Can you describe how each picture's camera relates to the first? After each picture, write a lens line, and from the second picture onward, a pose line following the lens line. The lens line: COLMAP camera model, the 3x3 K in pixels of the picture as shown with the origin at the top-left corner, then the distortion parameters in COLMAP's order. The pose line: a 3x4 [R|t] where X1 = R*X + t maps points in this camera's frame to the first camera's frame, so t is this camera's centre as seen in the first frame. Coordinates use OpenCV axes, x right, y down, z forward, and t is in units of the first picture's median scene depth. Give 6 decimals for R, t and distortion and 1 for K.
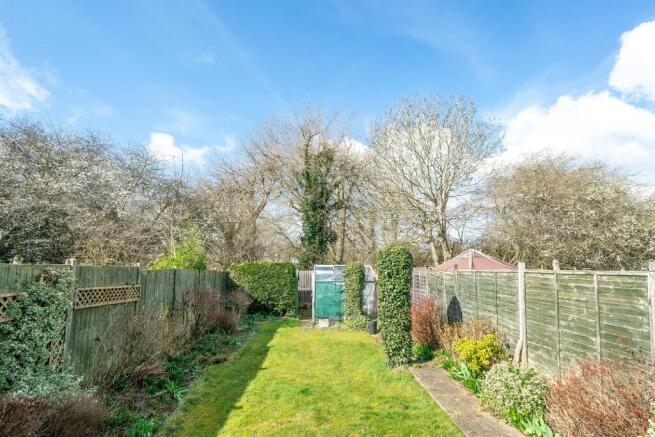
lens RADIAL K [[340.5, 0, 316.1], [0, 340.5, 220.5], [0, 0, 1]] dist [0.000028, -0.000002]
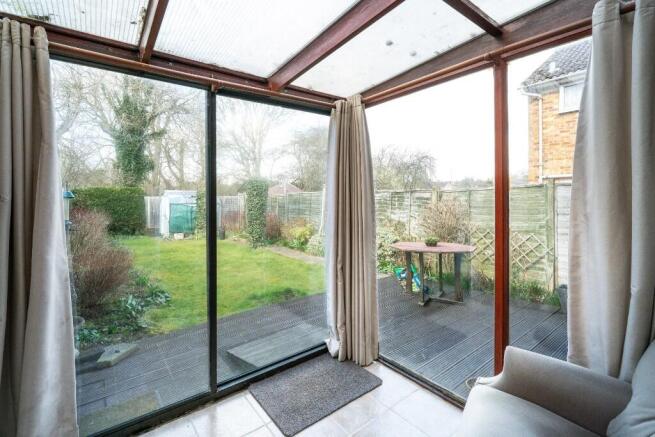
lens RADIAL K [[297.8, 0, 327.5], [0, 297.8, 218.5], [0, 0, 1]] dist [-0.000073, 0.000003]
pose [[0.806417, -0.049222, 0.589296, -0.208021], [-0.075502, 0.979804, 0.185160, -0.010250], [-0.586508, -0.193809, 0.786414, -0.203203]]
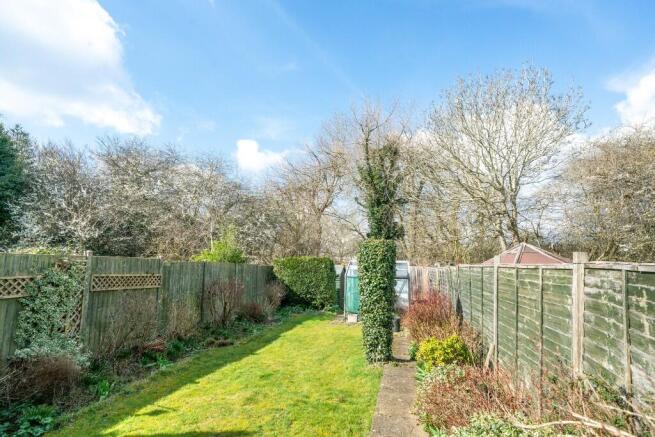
lens RADIAL K [[340.5, 0, 316.1], [0, 340.5, 220.5], [0, 0, 1]] dist [0.000028, -0.000002]
pose [[0.959469, -0.024858, -0.280714, 0.209239], [0.026984, 0.999629, 0.003710, 0.009082], [0.280518, -0.011134, 0.959784, 0.016708]]
